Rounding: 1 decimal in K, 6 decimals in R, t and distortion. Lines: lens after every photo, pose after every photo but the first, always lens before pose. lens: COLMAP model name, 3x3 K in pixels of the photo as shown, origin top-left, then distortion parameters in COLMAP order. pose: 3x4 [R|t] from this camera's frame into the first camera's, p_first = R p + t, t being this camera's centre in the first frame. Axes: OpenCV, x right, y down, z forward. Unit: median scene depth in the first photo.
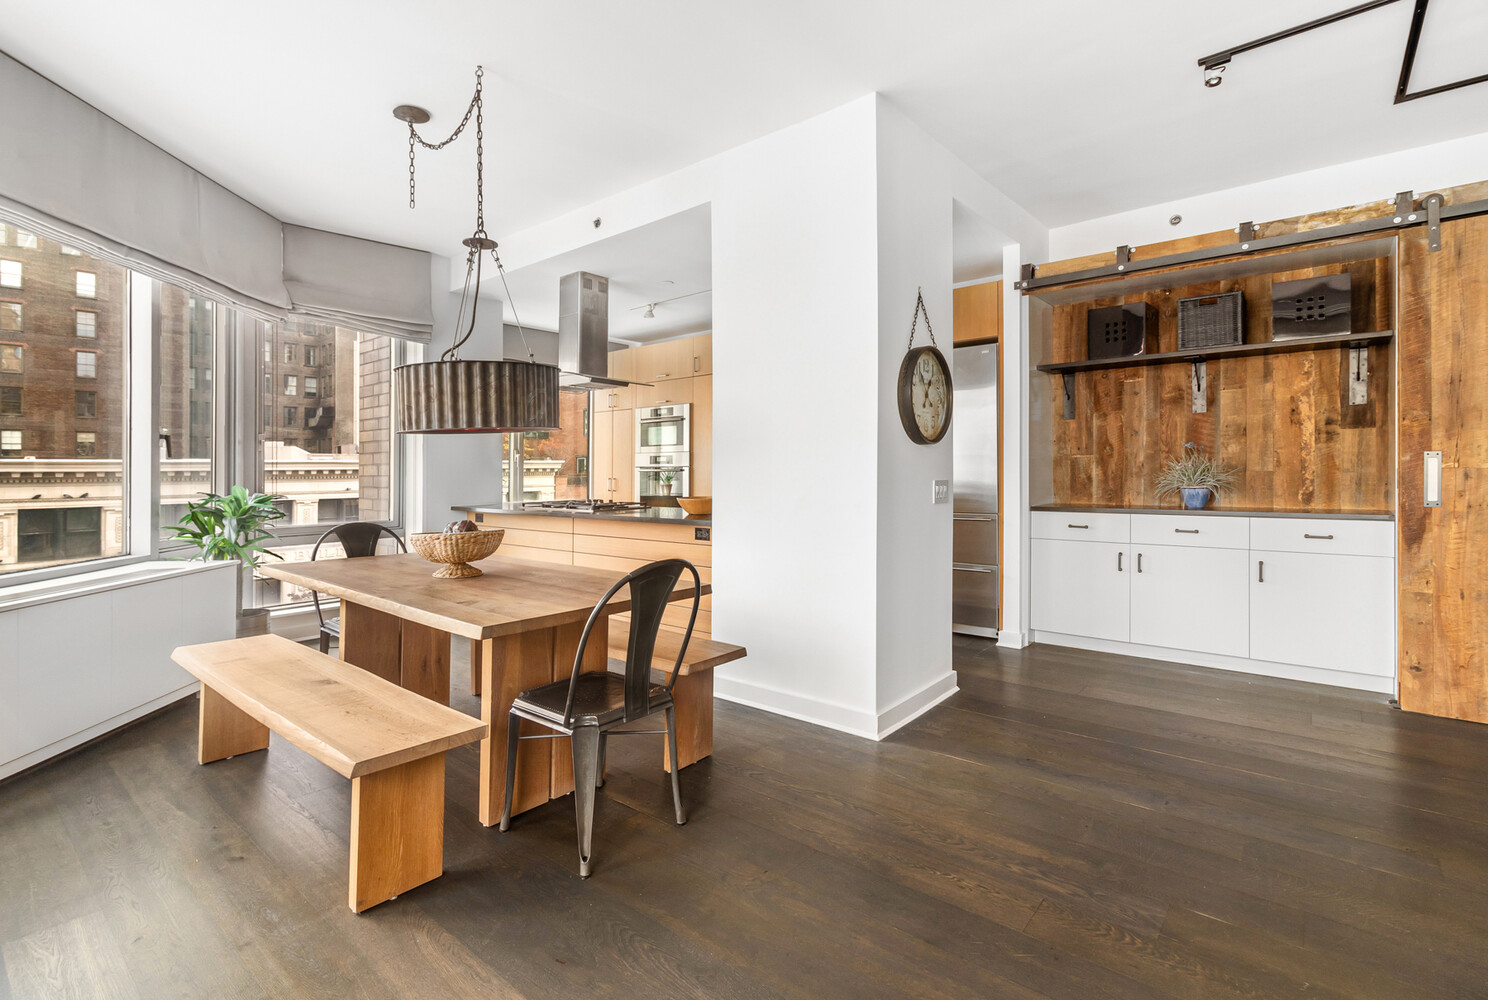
lens RADIAL K [[695.5, 0, 744.4], [0, 695.5, 463.5], [0, 0, 1]] dist [-0.000451, -0.000254]
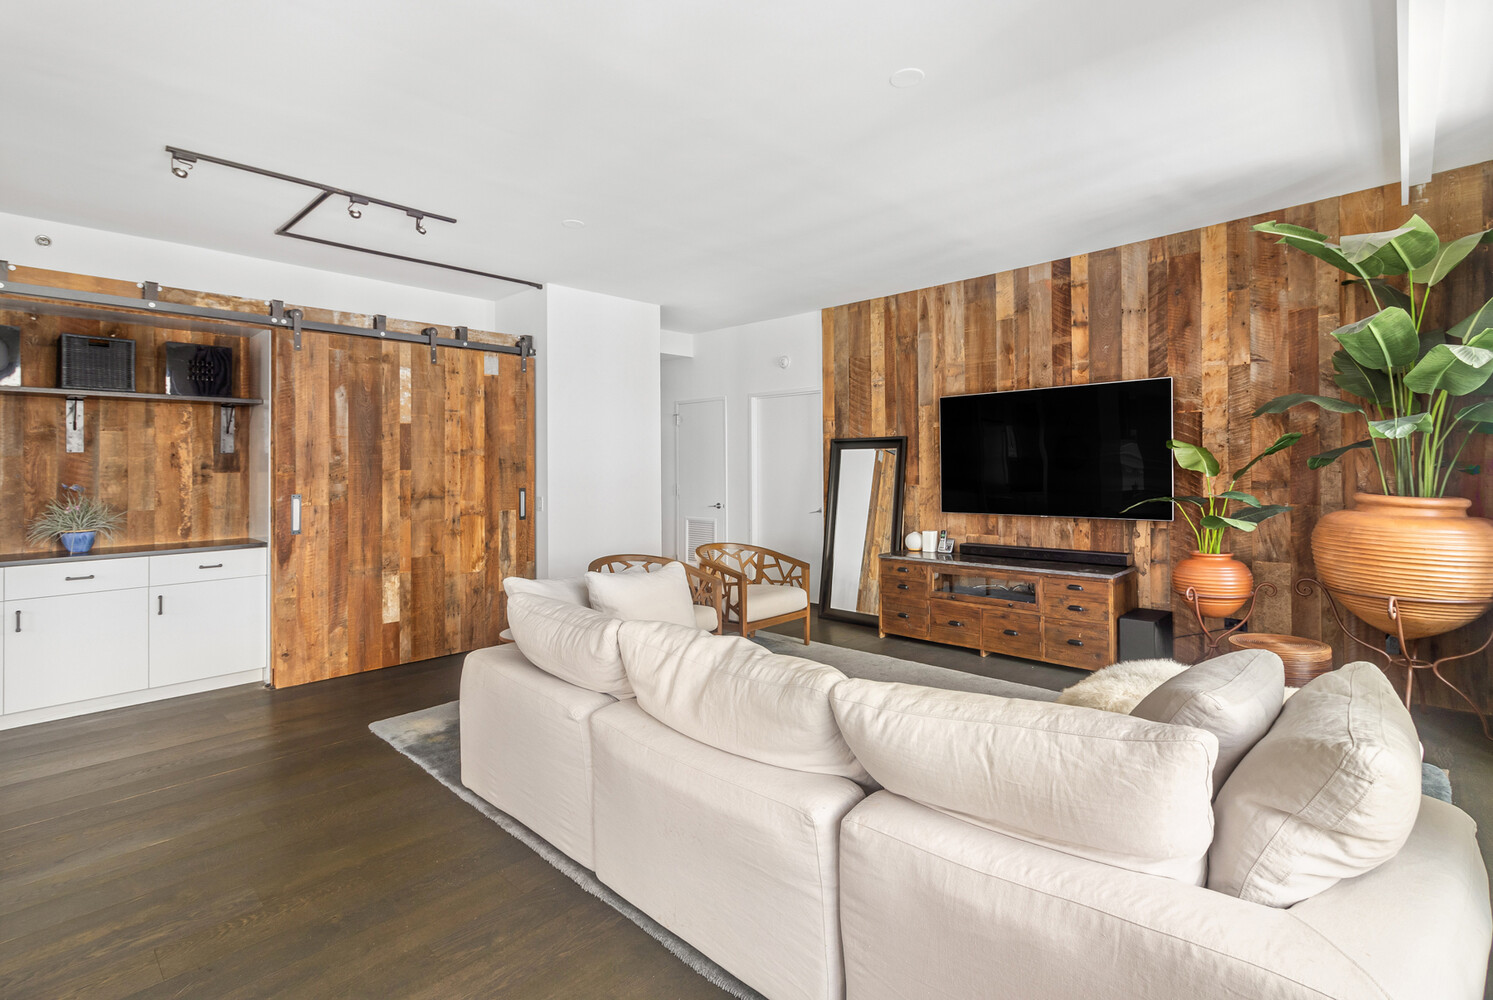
lens RADIAL K [[697.8, 0, 746.9], [0, 697.8, 463.4], [0, 0, 1]] dist [-0.000451, -0.000254]
pose [[0.057303, 0.015615, 0.998235, -0.285467], [0.000752, 0.999877, -0.015684, -0.046604], [-0.998357, 0.001649, 0.057284, 0.018428]]
